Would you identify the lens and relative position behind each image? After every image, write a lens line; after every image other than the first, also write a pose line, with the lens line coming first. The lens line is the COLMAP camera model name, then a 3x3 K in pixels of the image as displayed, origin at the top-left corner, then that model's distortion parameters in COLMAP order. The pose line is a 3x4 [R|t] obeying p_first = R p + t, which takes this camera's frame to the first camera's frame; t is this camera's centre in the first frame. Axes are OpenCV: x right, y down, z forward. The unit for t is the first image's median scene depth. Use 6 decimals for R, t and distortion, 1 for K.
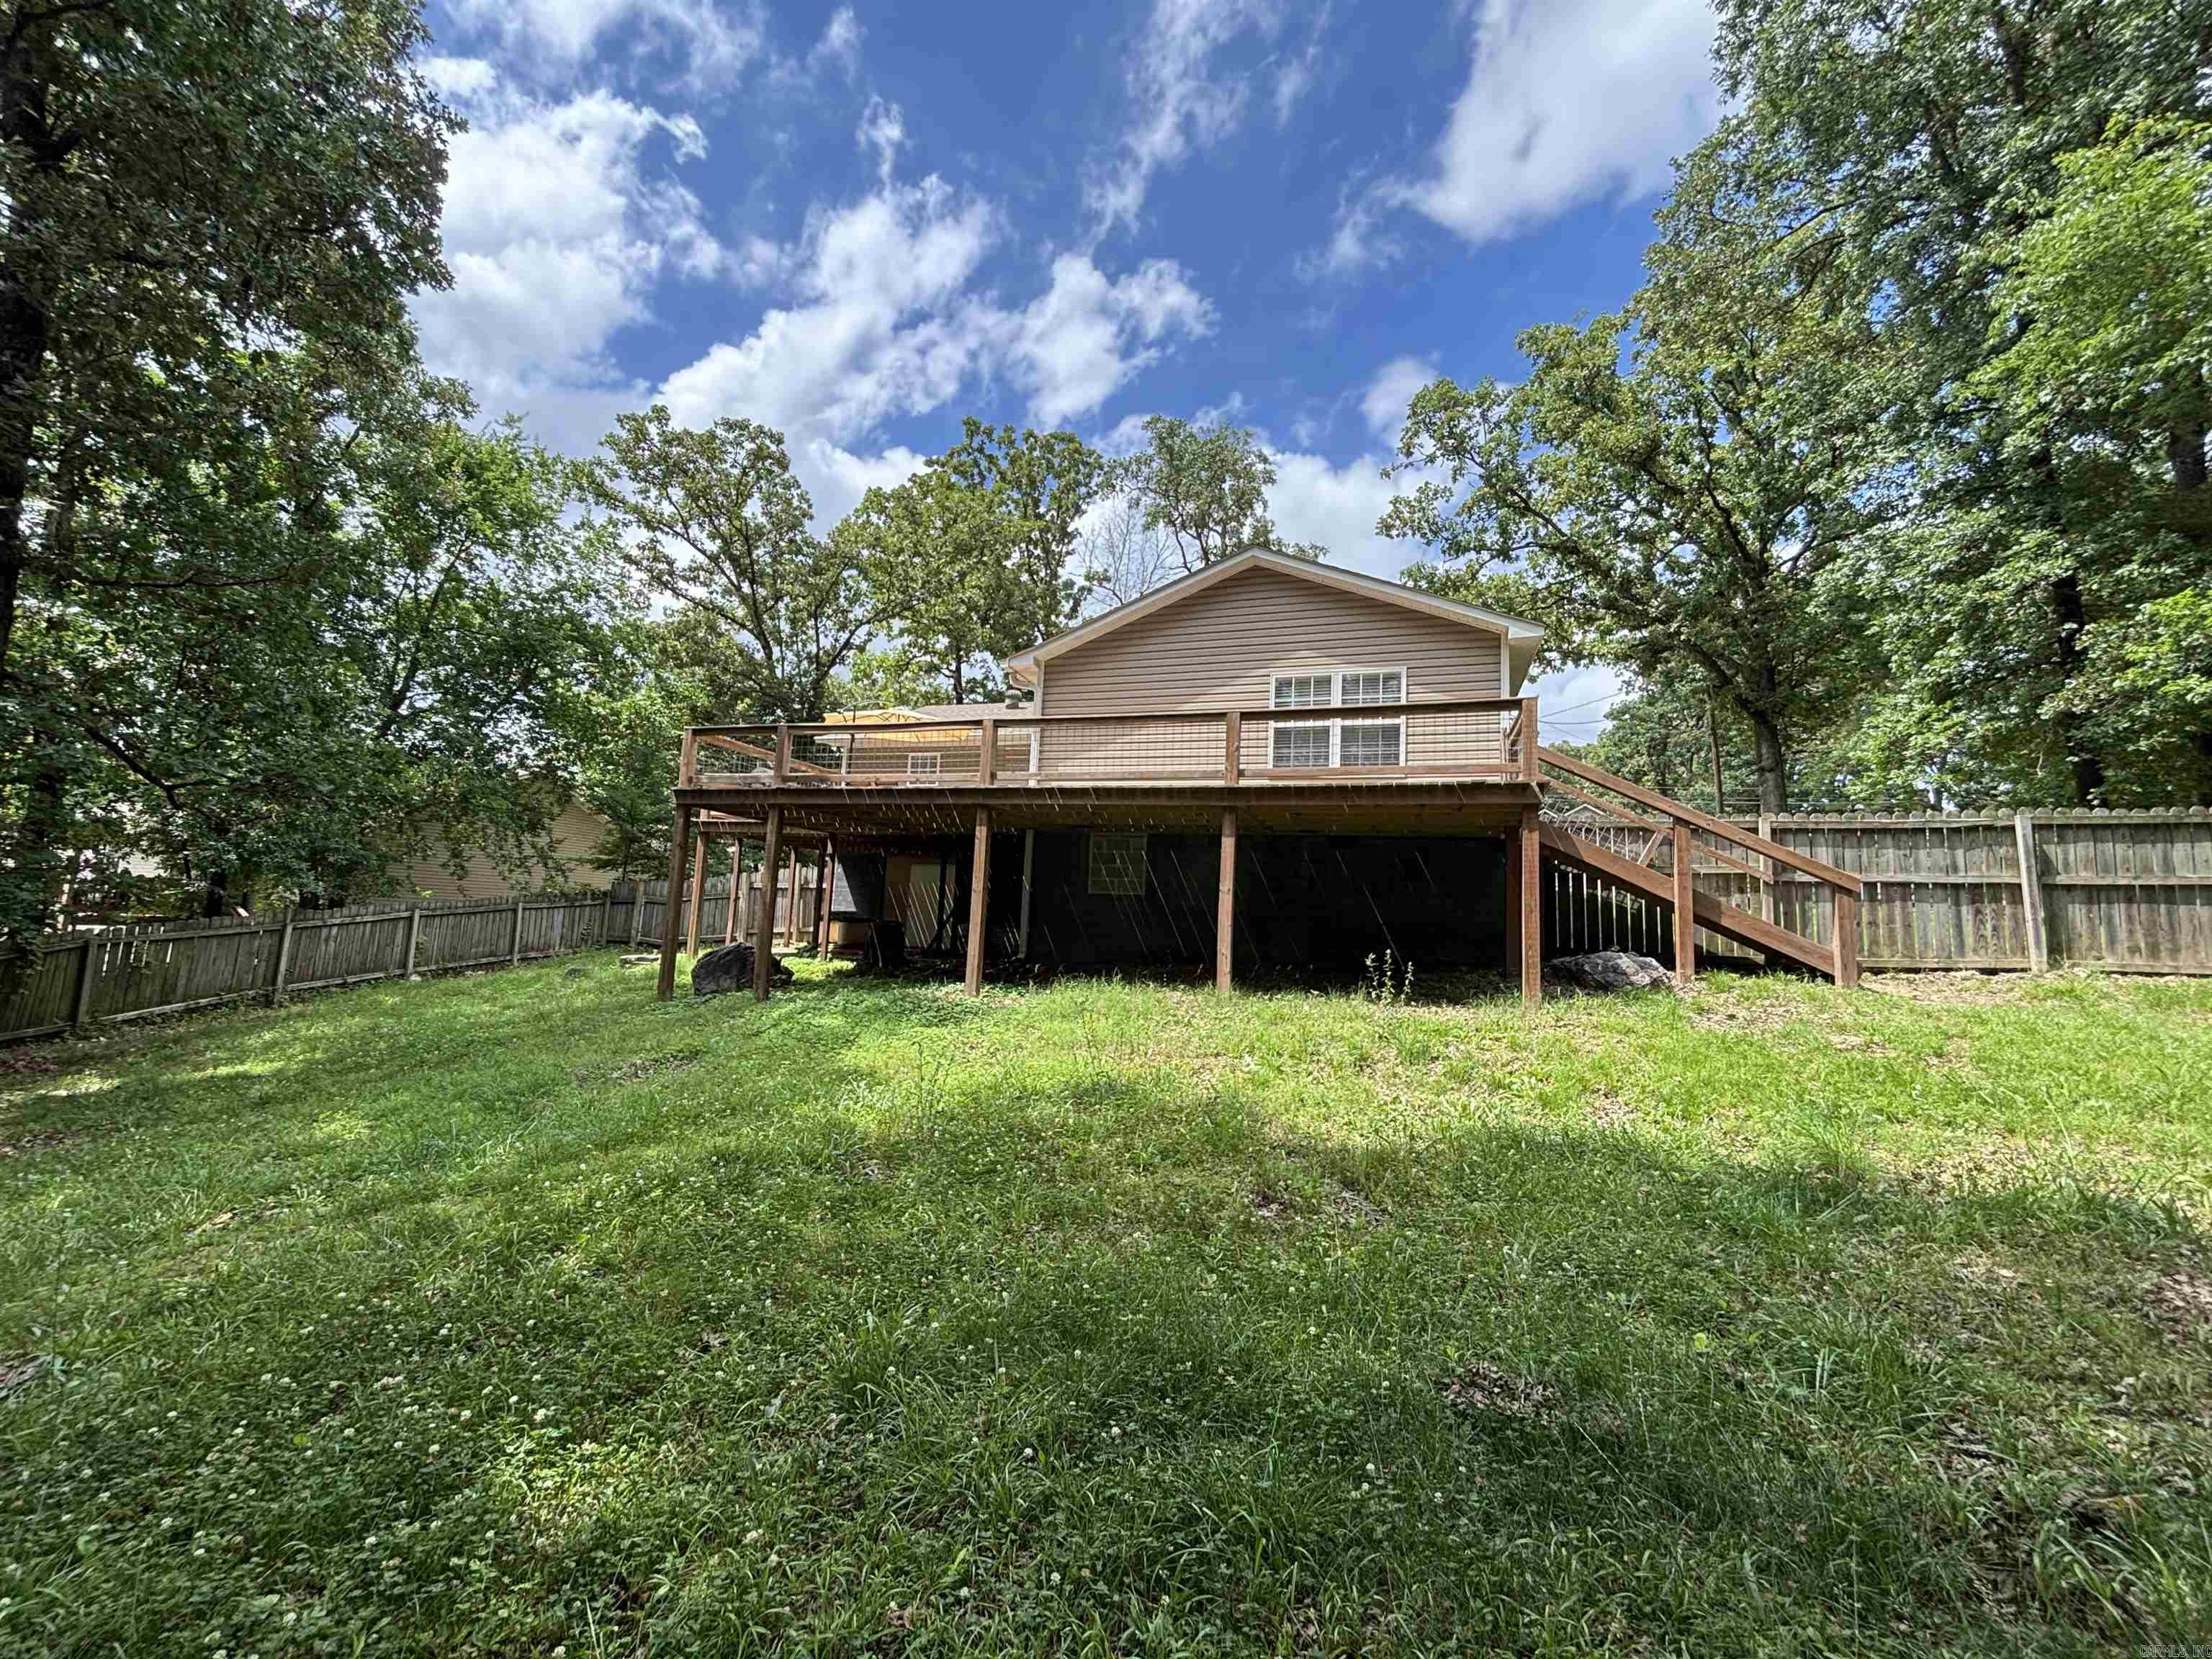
lens RADIAL K [[897.5, 0, 1098.7], [0, 897.5, 827.2], [0, 0, 1]] dist [0.004245, -0.001163]
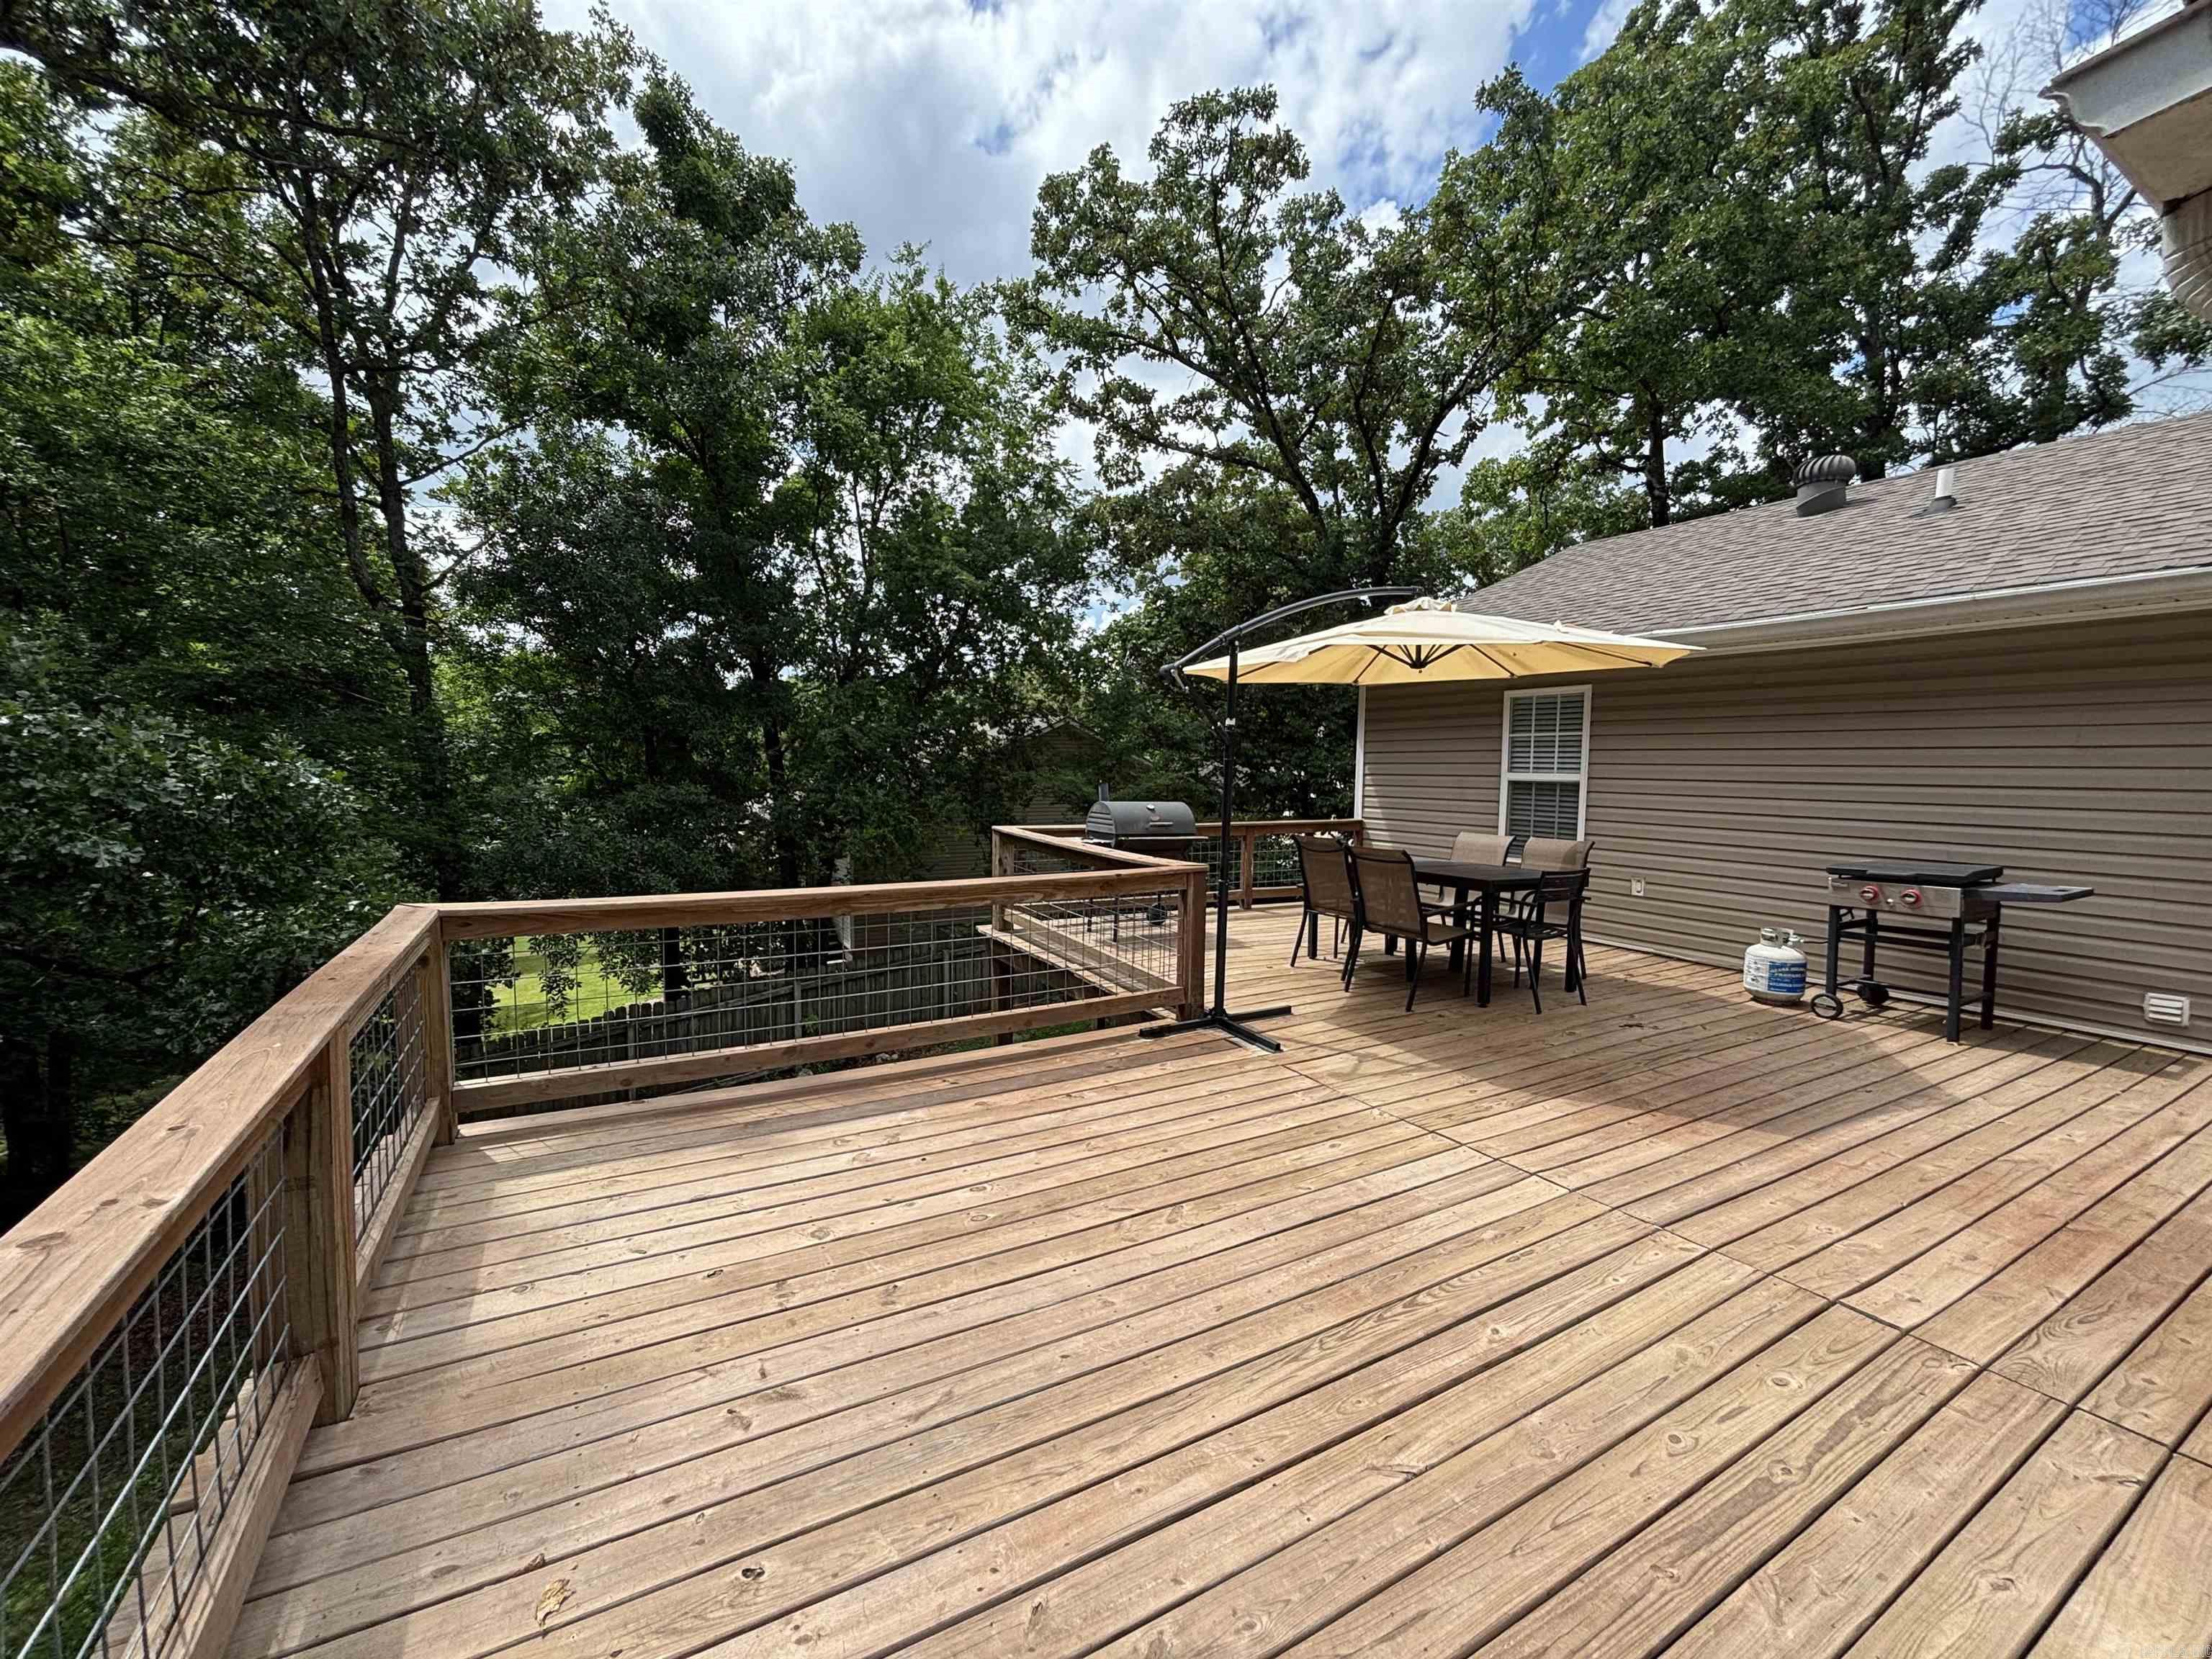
lens RADIAL K [[897.5, 0, 1095.8], [0, 897.5, 828.4], [0, 0, 1]] dist [0.004245, -0.001163]
pose [[0.751520, 0.005697, -0.659686, -0.053982], [0.100832, 0.987222, 0.123394, -0.055113], [0.651959, -0.159250, 0.741343, 0.356744]]
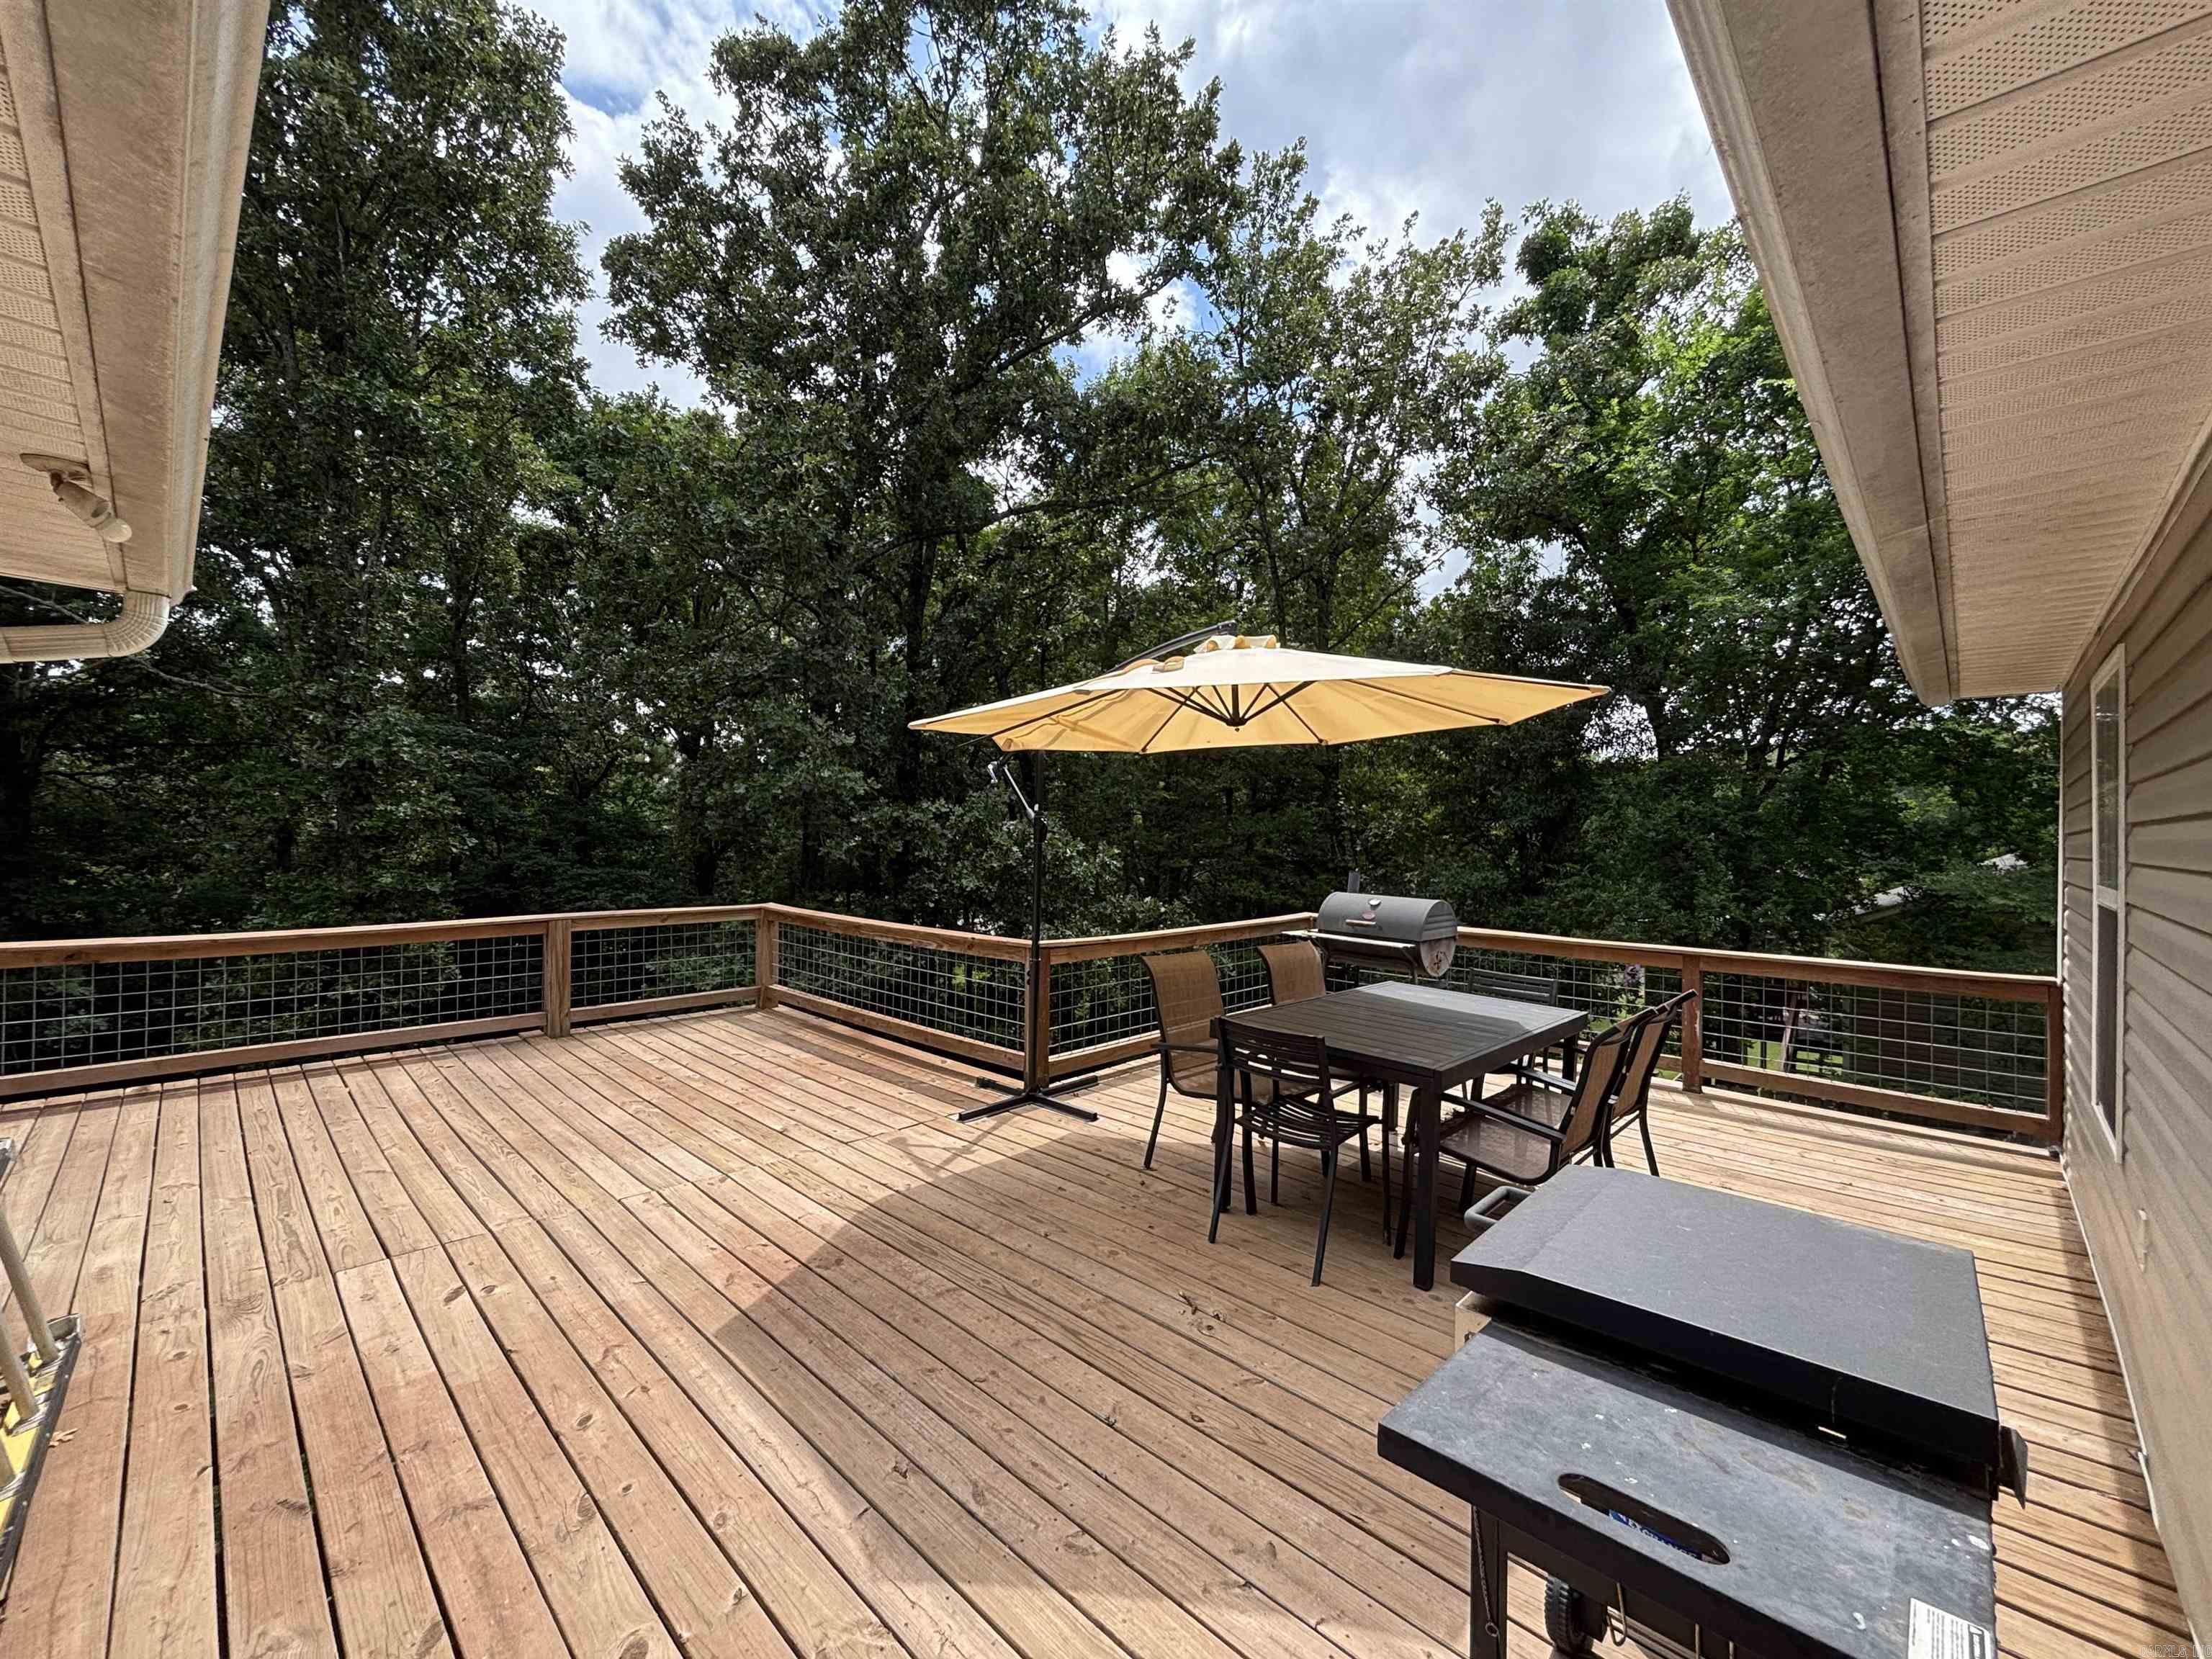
lens RADIAL K [[897.5, 0, 1112.6], [0, 897.5, 826.3], [0, 0, 1]] dist [0.004245, -0.001163]
pose [[-0.418809, -0.067041, -0.905596, 0.105921], [0.066860, 0.992288, -0.104379, 0.012635], [0.905610, -0.104263, -0.411096, 0.947366]]
